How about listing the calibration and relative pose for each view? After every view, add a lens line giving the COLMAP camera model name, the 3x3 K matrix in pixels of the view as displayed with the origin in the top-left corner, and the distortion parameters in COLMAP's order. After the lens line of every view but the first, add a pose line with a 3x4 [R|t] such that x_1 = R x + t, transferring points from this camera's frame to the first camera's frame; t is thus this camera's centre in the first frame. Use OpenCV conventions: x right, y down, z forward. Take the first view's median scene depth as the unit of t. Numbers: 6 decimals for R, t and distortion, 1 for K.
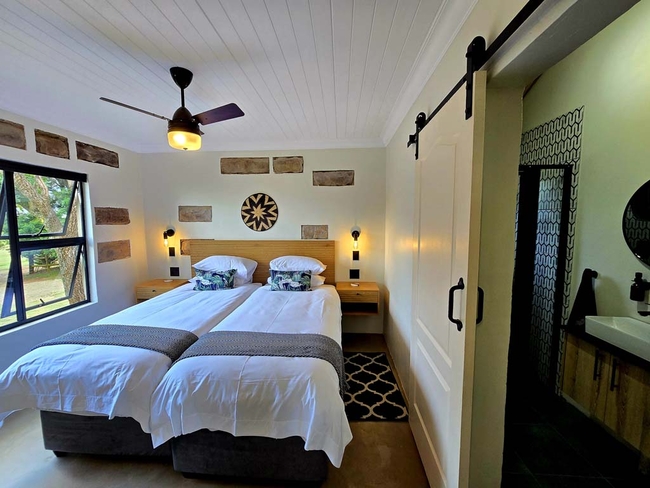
lens RADIAL K [[262.3, 0, 321.8], [0, 262.3, 242.2], [0, 0, 1]] dist [0.000082, -0.000173]
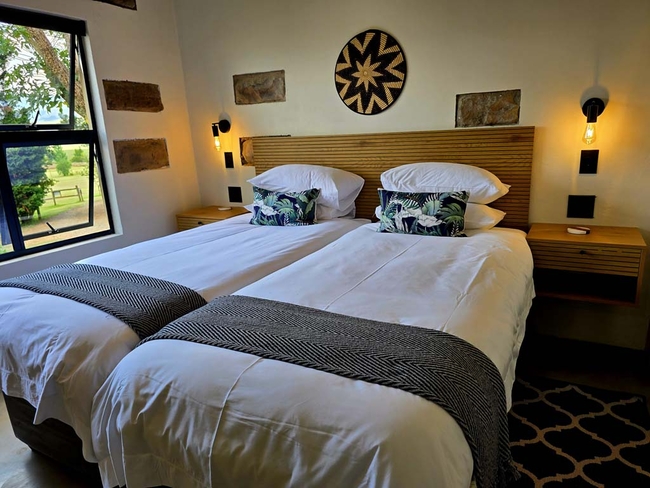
lens RADIAL K [[444.3, 0, 327.3], [0, 444.3, 247.6], [0, 0, 1]] dist [0.022695, -0.005150]
pose [[0.914211, 0.069892, -0.399166, 0.050651], [0.004655, 0.983139, 0.182803, 0.060497], [0.405212, -0.168978, 0.898471, 0.205028]]
